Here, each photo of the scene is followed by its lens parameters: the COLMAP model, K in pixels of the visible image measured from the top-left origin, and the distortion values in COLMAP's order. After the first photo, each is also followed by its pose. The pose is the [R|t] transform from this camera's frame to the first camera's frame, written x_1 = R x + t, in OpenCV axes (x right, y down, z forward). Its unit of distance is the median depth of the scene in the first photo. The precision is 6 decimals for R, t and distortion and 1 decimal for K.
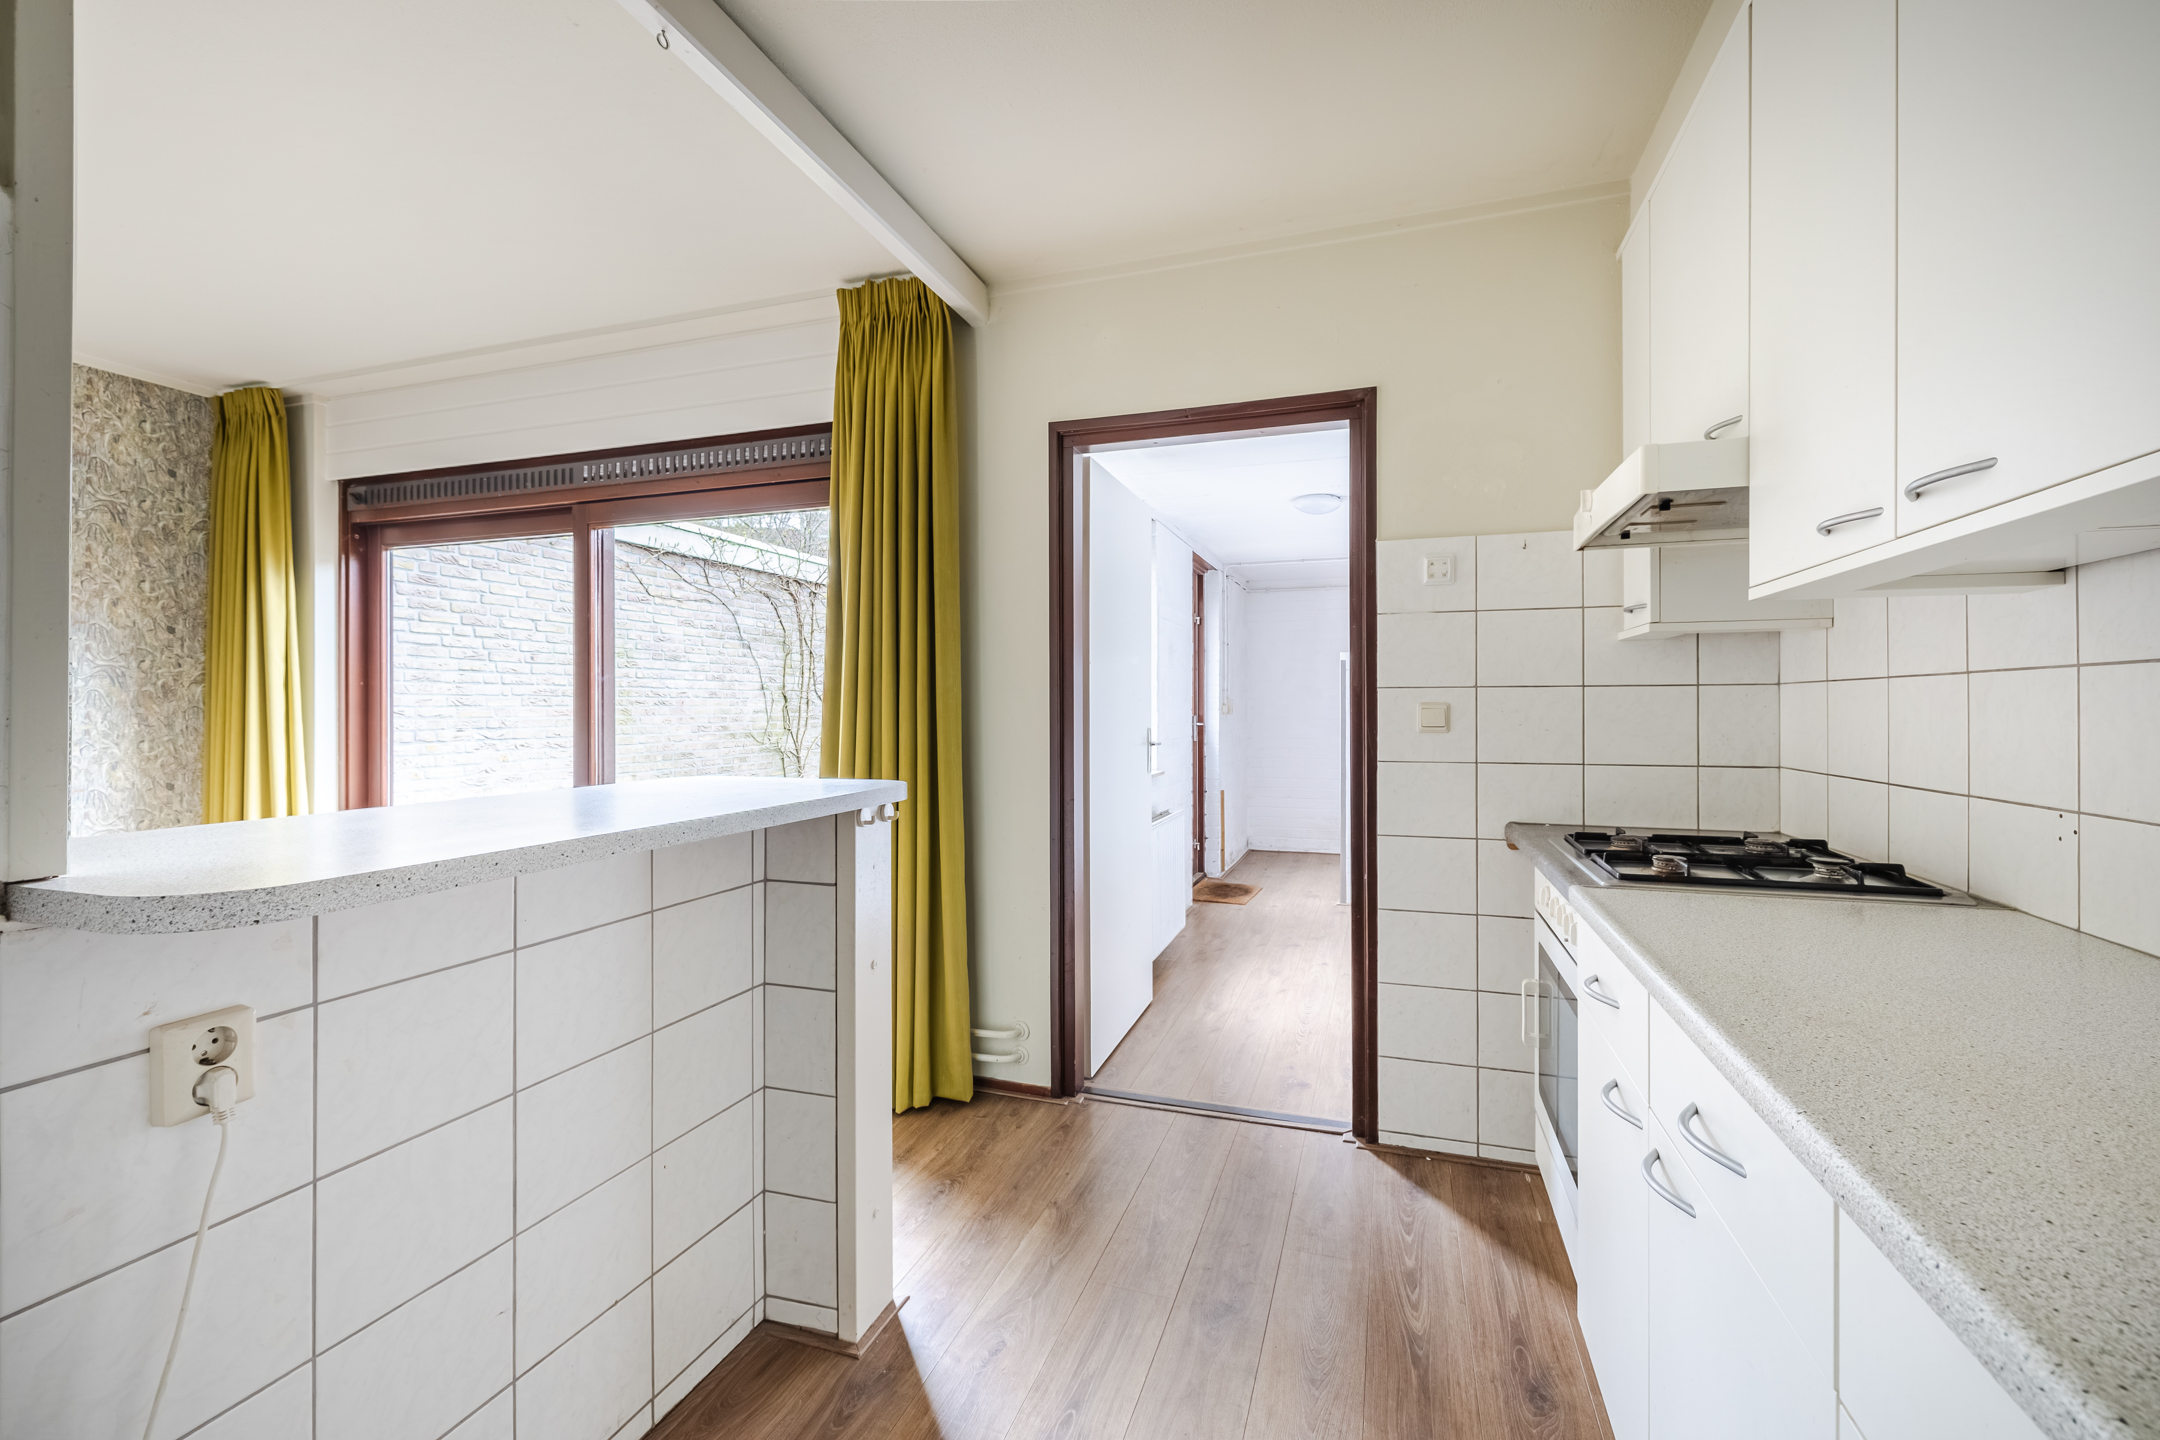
lens RADIAL K [[921.3, 0, 1082.2], [0, 921.3, 718.4], [0, 0, 1]] dist [0.000946, 0.000106]
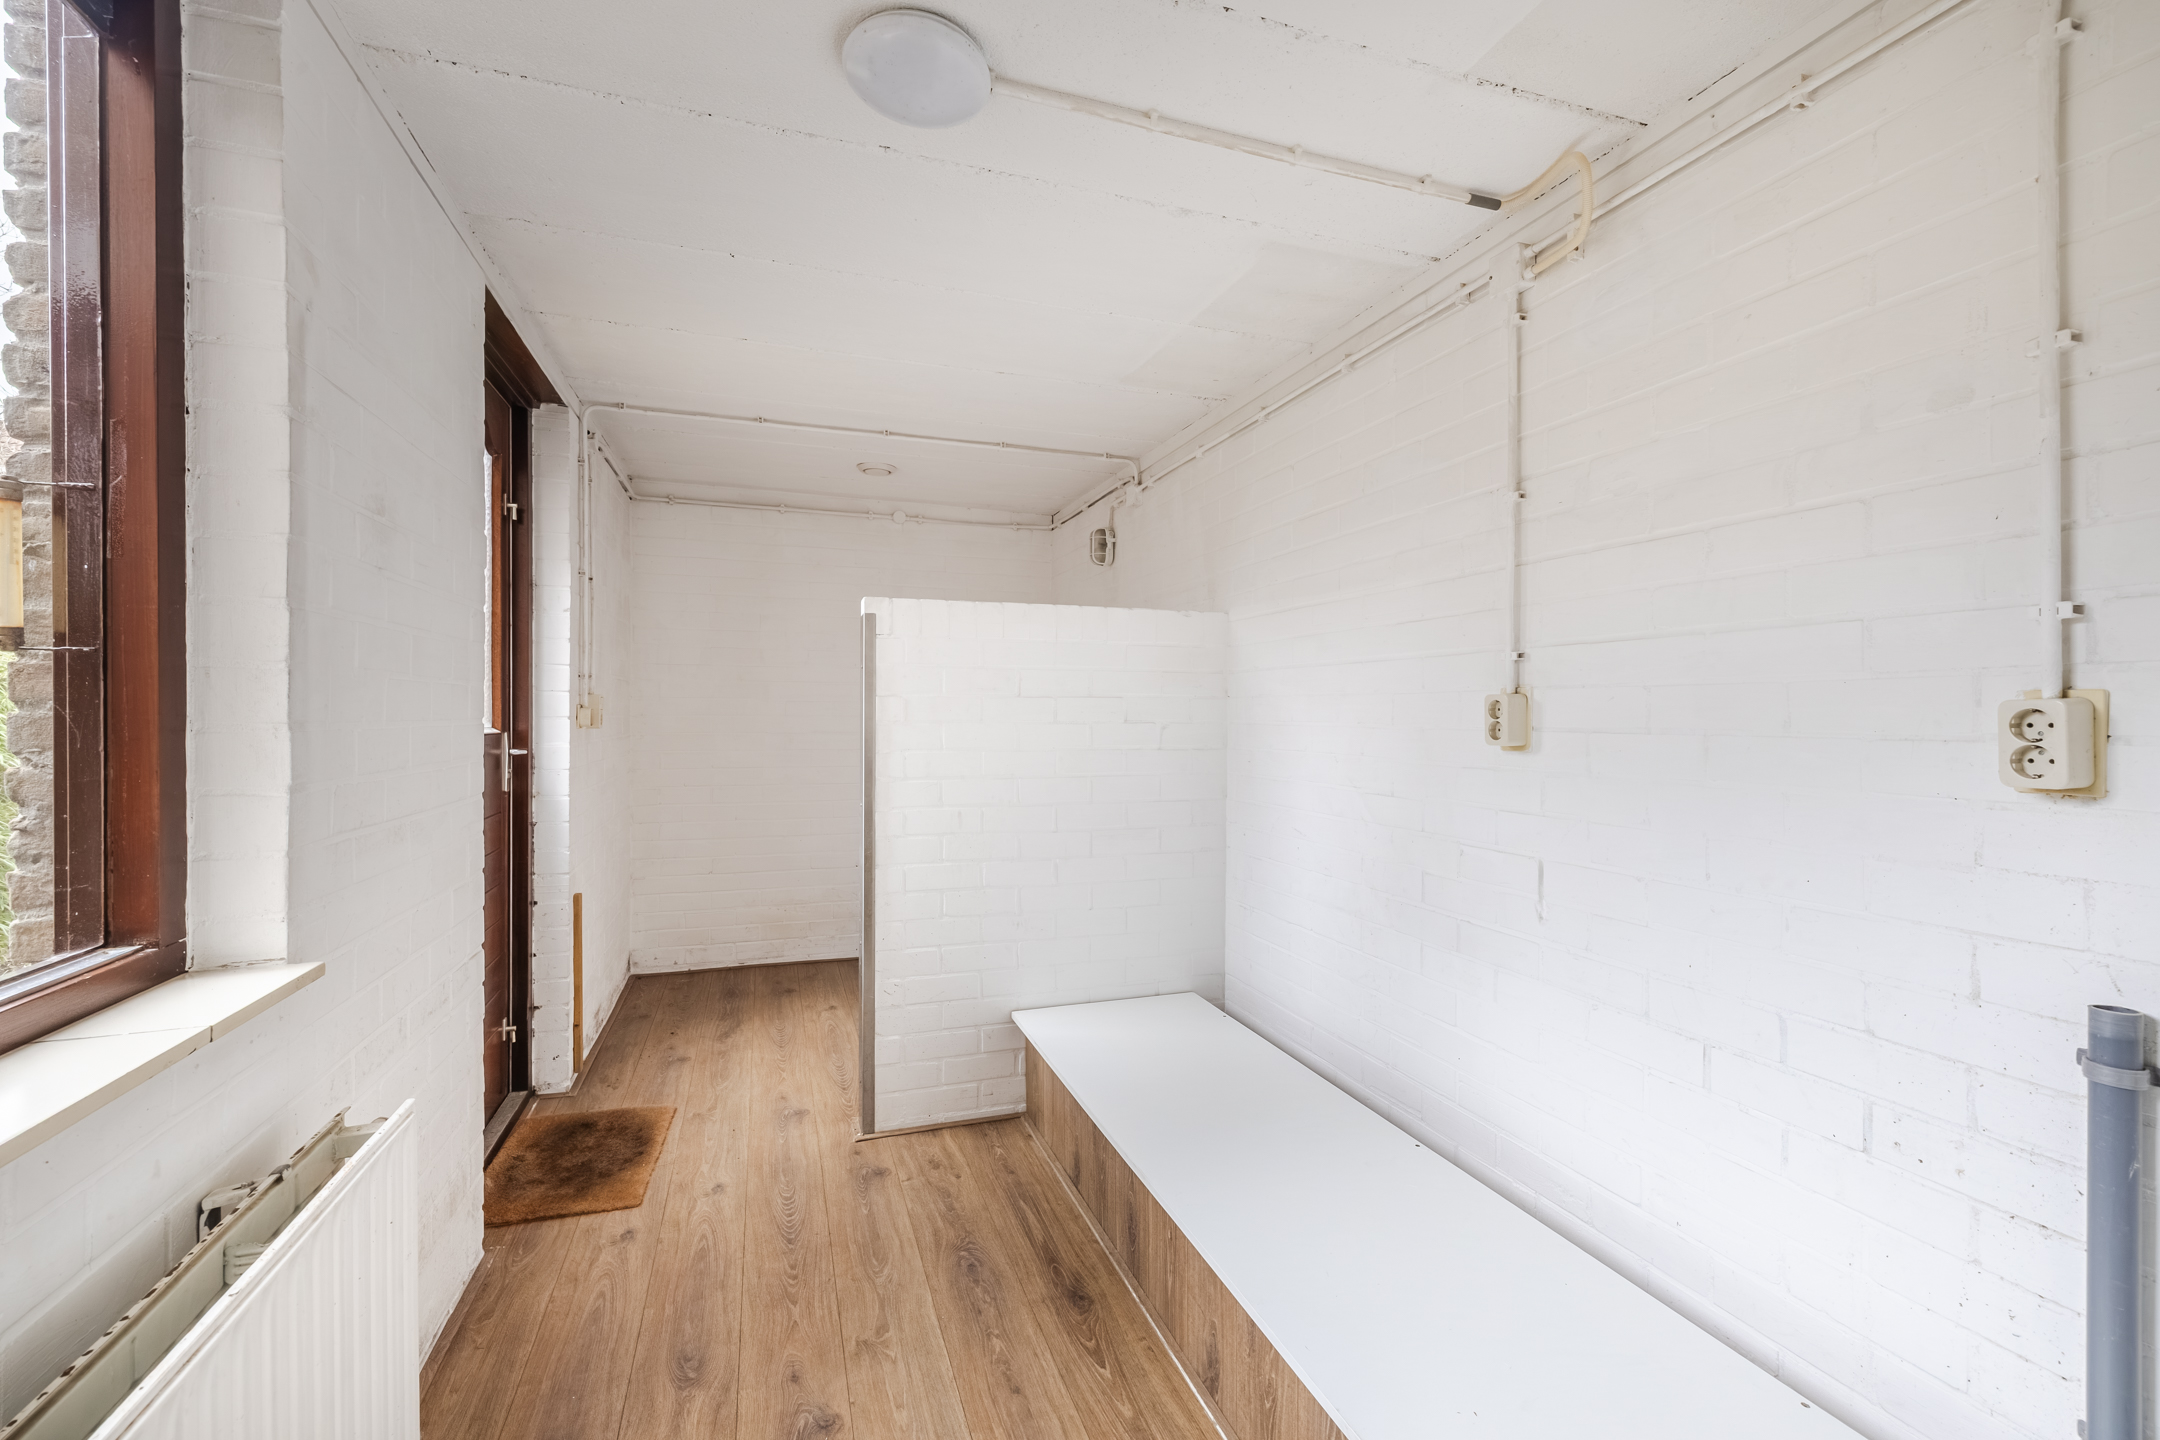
lens RADIAL K [[921.3, 0, 1082.2], [0, 921.3, 718.4], [0, 0, 1]] dist [0.000946, 0.000106]
pose [[0.794851, 0.001635, 0.606802, 0.073478], [-0.004942, 0.999981, 0.003779, -0.013836], [-0.606784, -0.006003, 0.794844, 0.481646]]
